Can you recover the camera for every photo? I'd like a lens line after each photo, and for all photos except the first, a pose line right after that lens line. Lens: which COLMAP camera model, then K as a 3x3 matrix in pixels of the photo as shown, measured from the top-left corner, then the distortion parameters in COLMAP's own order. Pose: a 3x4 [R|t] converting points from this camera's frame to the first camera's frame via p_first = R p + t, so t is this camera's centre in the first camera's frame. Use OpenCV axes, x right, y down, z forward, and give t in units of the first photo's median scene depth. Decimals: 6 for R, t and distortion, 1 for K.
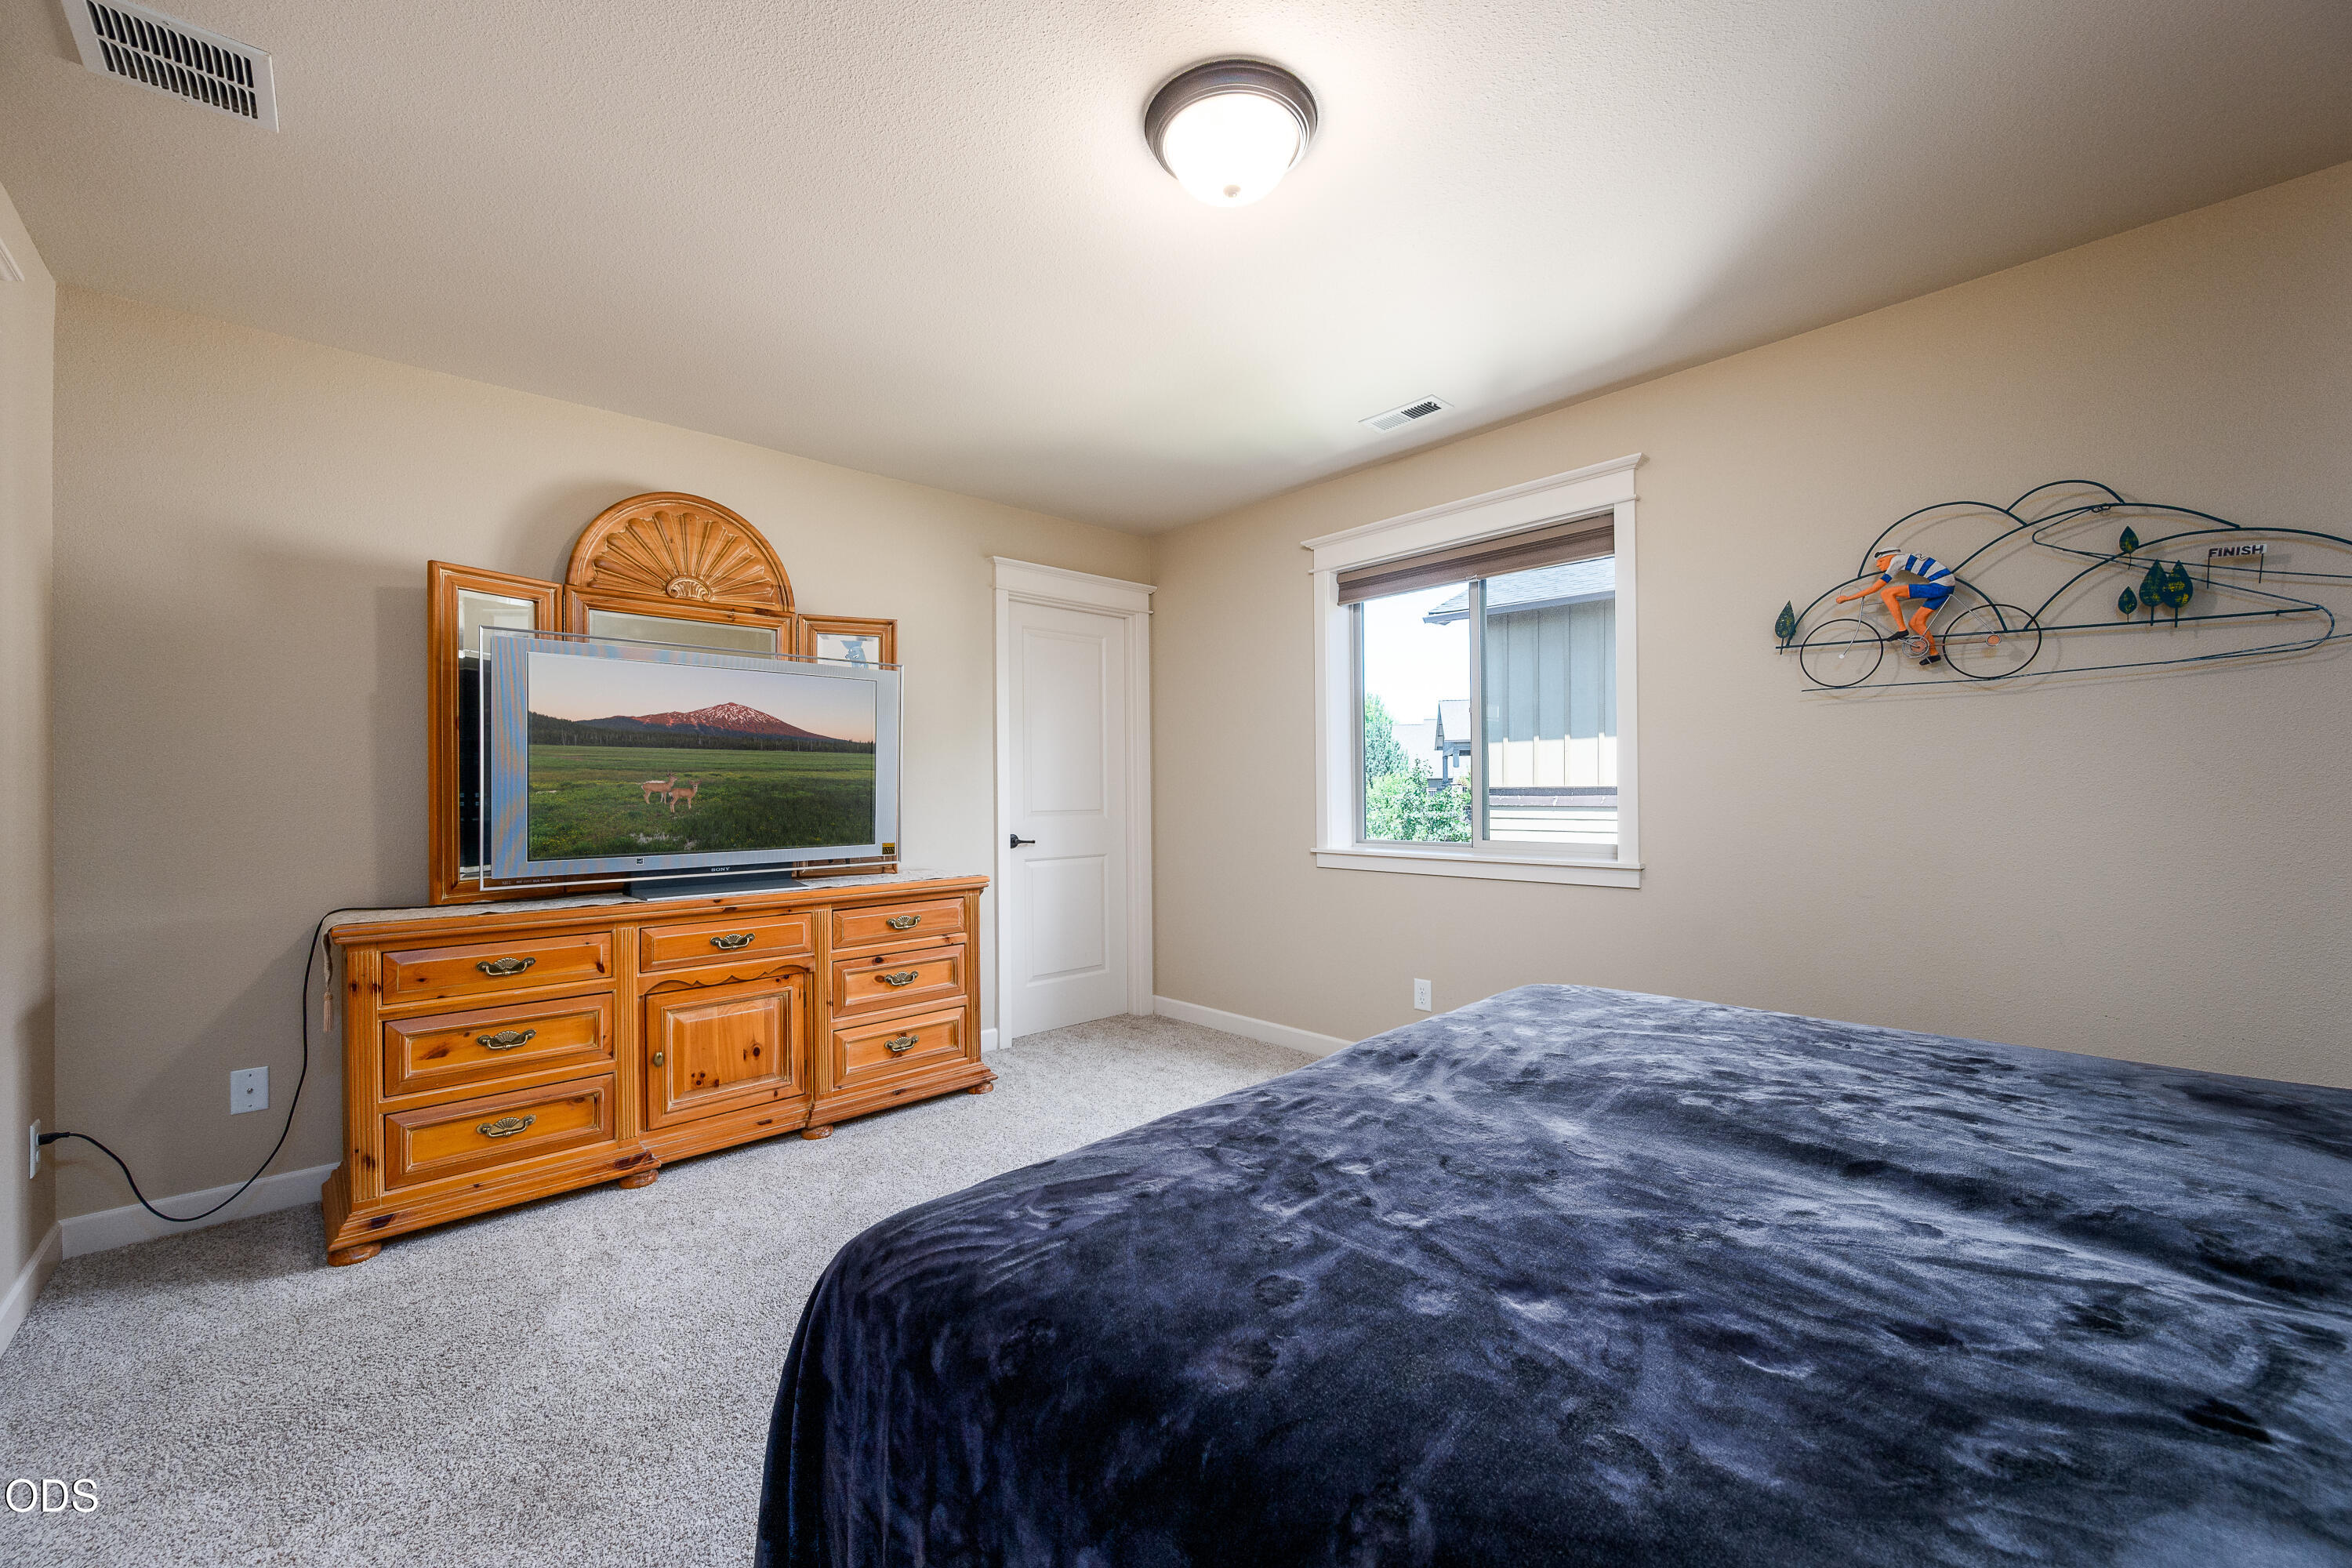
lens RADIAL K [[916.4, 0, 1177.8], [0, 916.4, 792.9], [0, 0, 1]] dist [-0.000756, -0.000070]
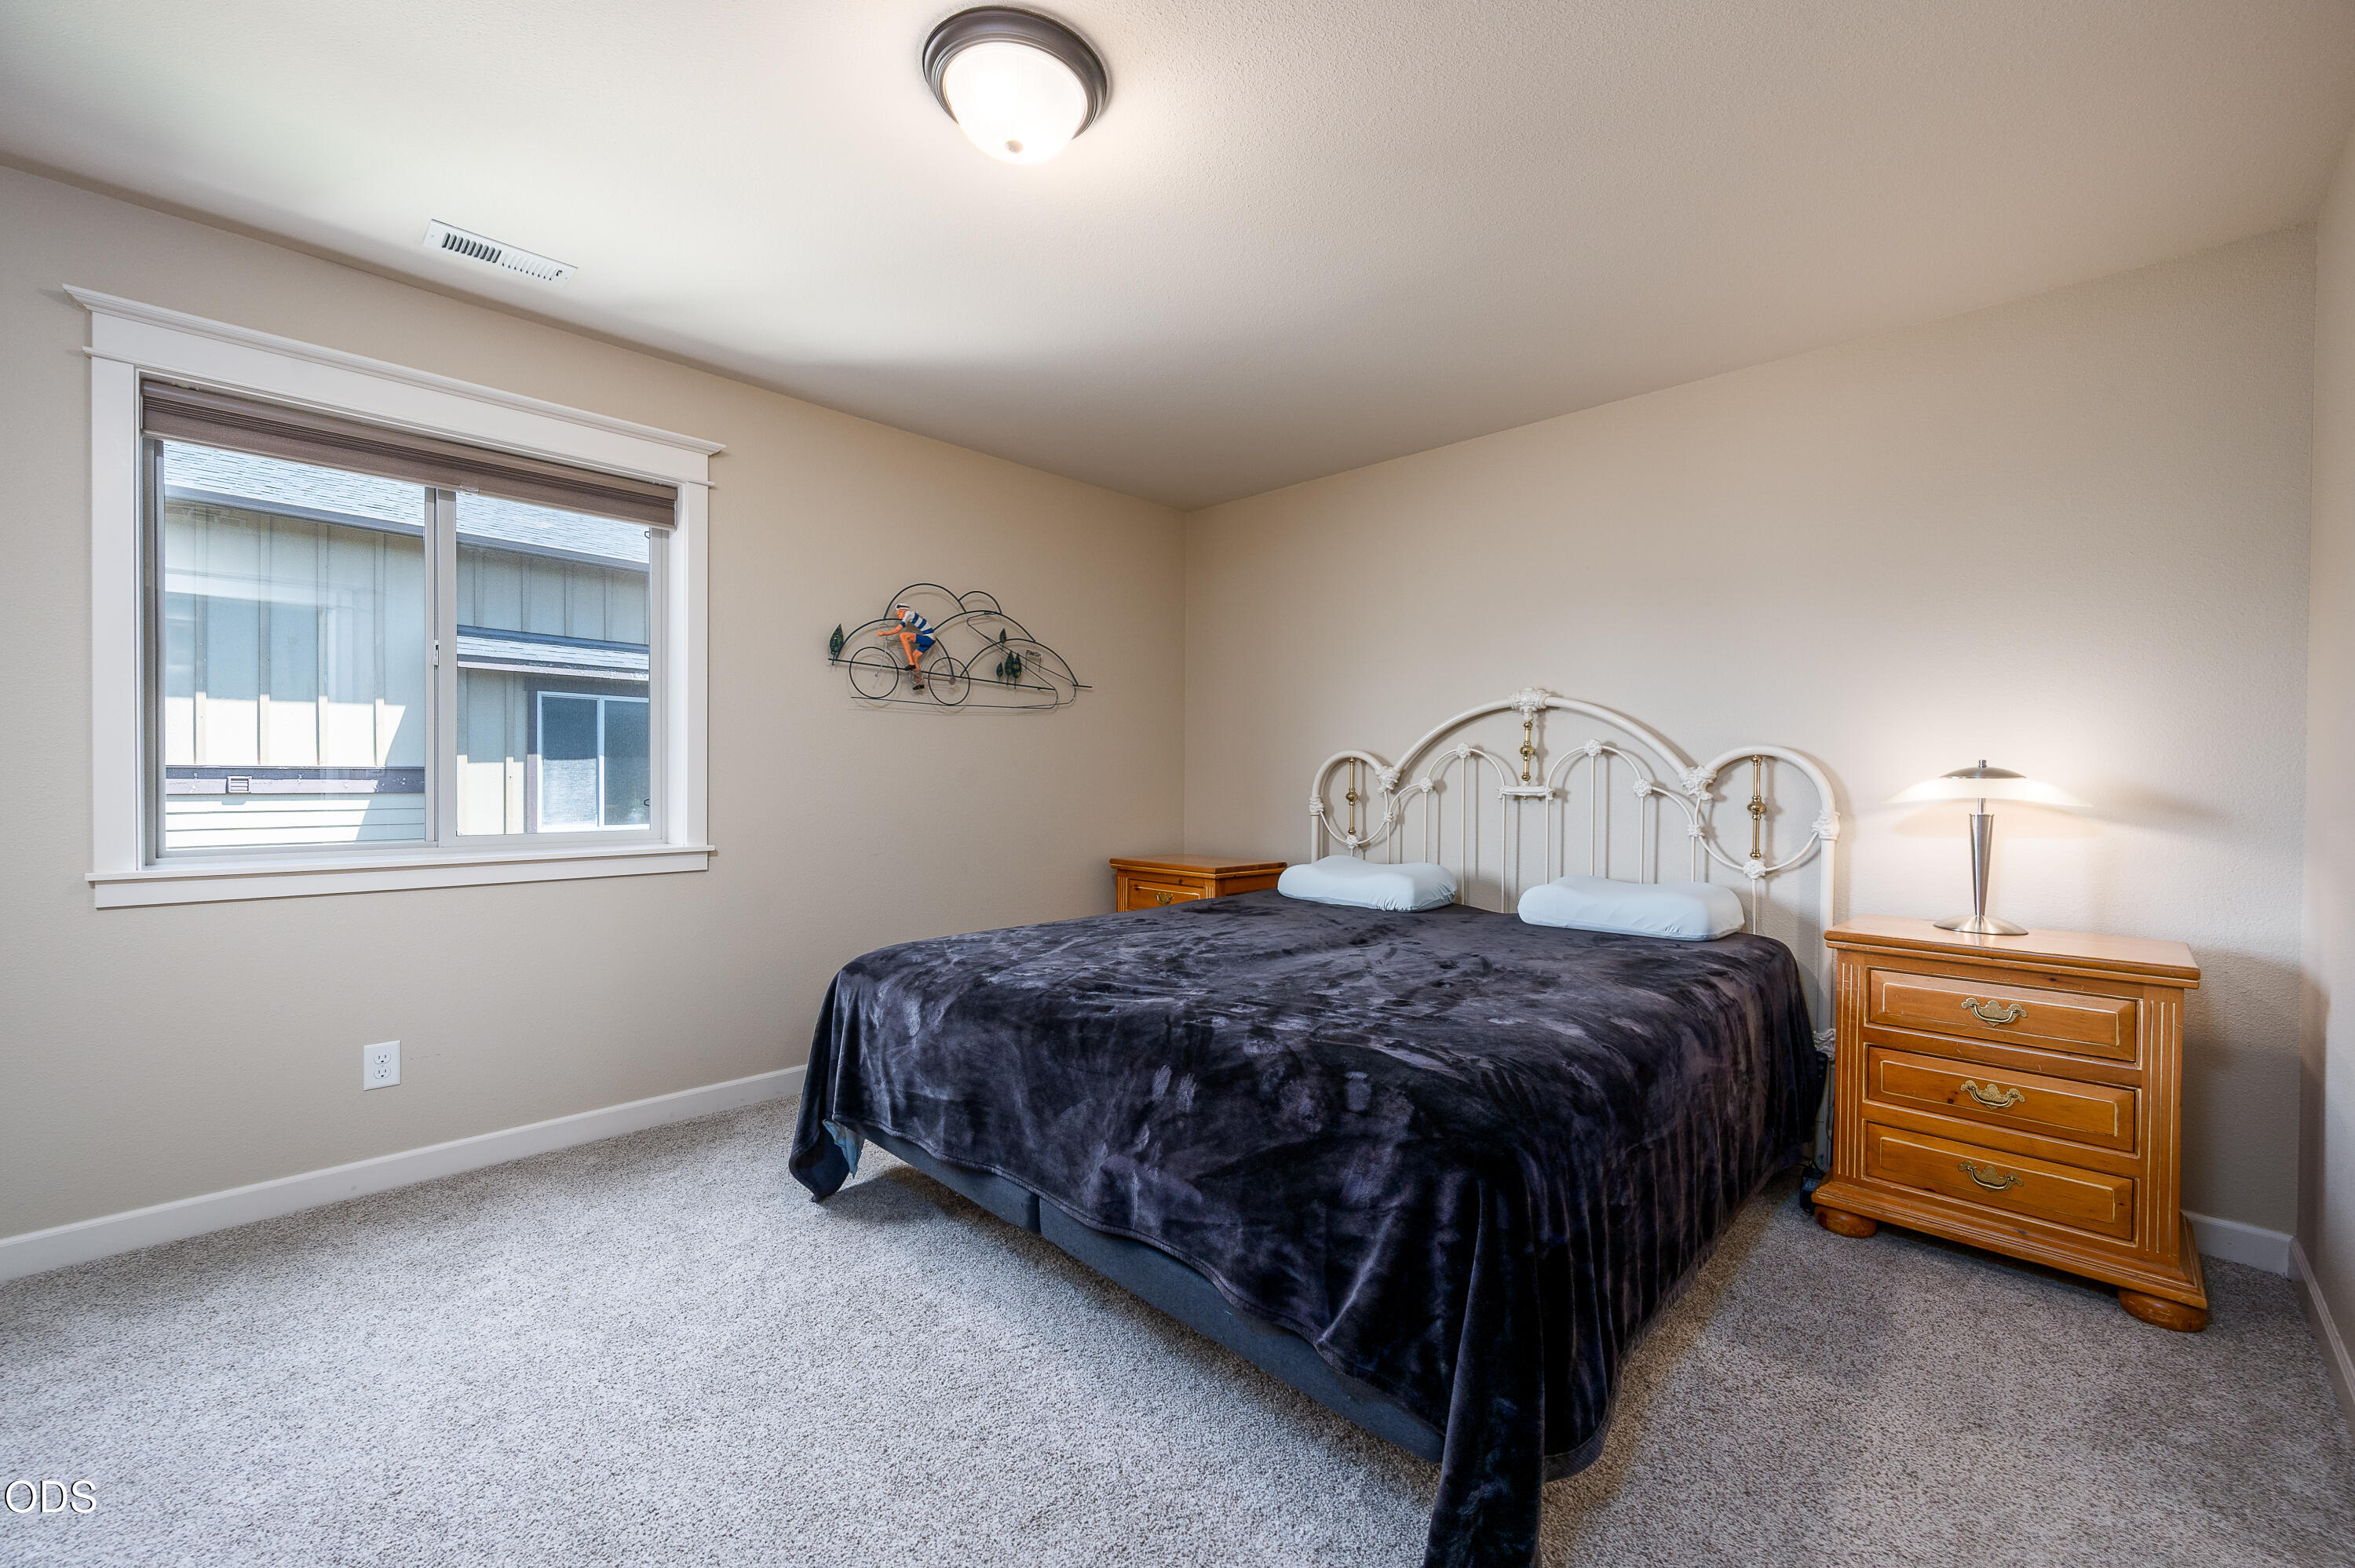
lens RADIAL K [[917.4, 0, 1178.2], [0, 917.4, 783.7], [0, 0, 1]] dist [-0.000756, -0.000070]
pose [[-0.027276, 0.001863, 0.999626, -0.642503], [-0.004545, 0.999988, -0.001988, 0.009694], [-0.999618, -0.004598, -0.027268, 0.613020]]
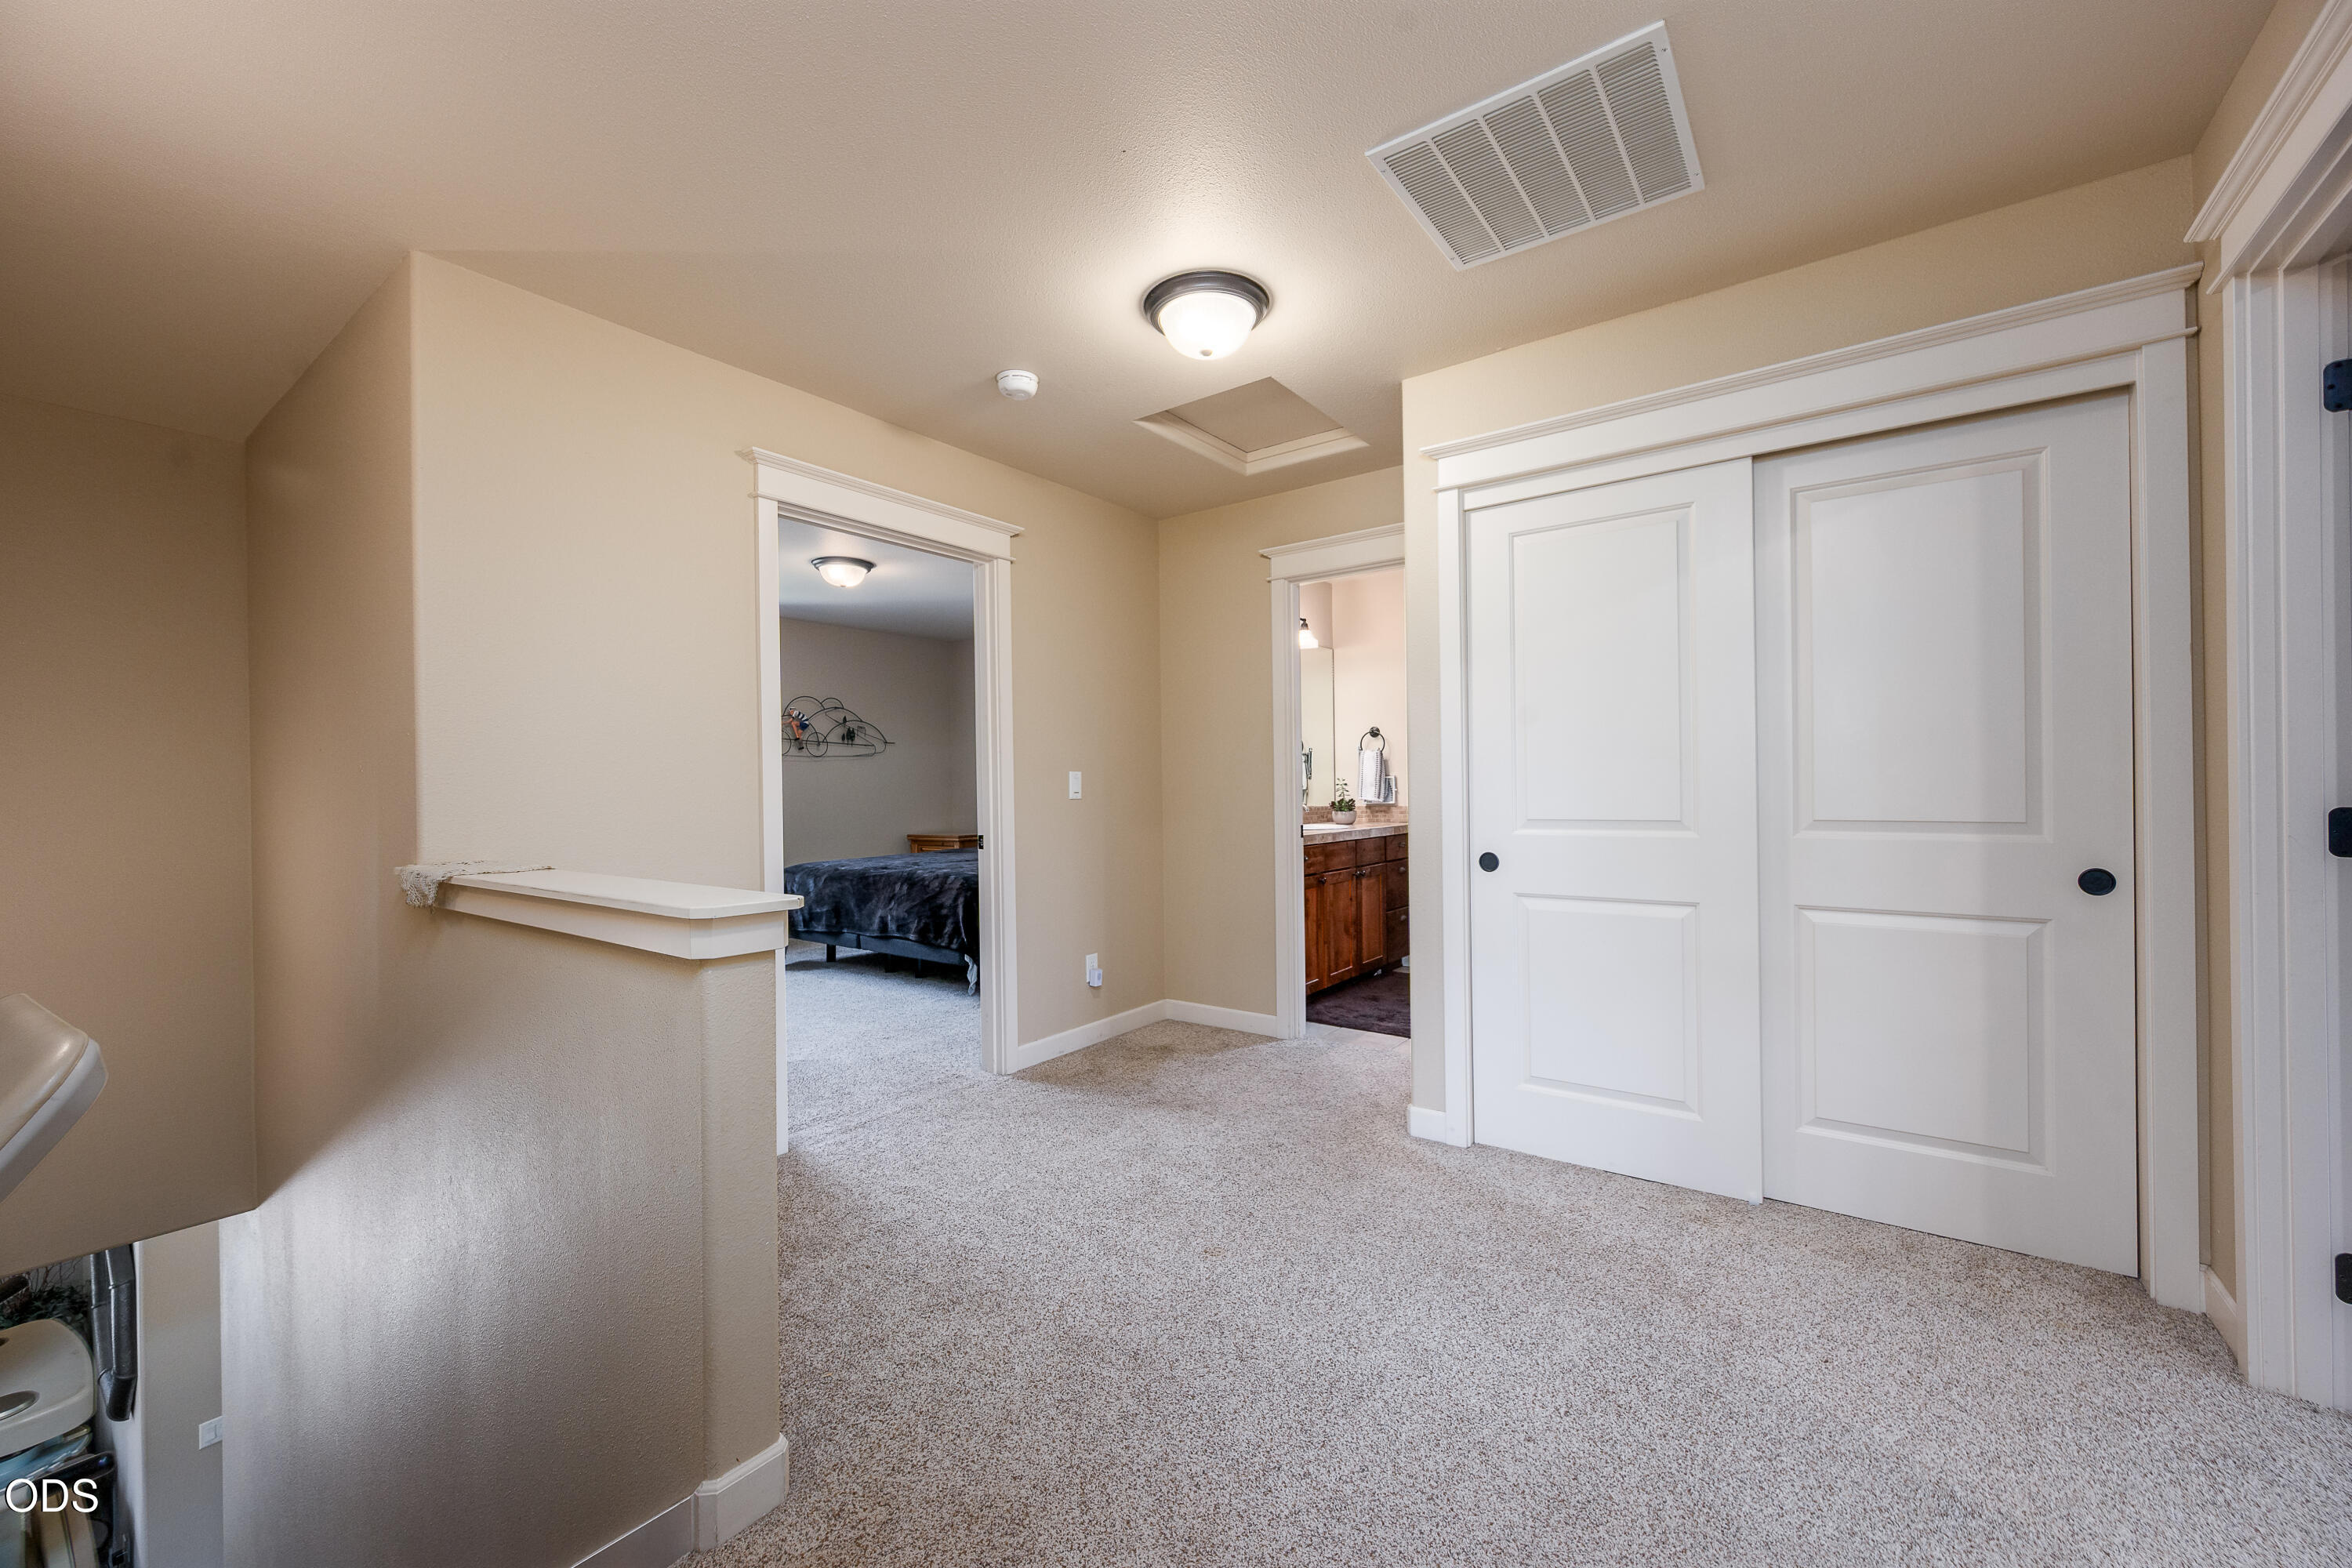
lens RADIAL K [[916.4, 0, 1184.0], [0, 916.4, 785.2], [0, 0, 1]] dist [-0.000756, -0.000070]
pose [[-0.186900, 0.008173, 0.982345, -2.240078], [0.015634, 0.999863, -0.005344, 0.007994], [-0.982254, 0.014360, -0.187003, 0.339878]]
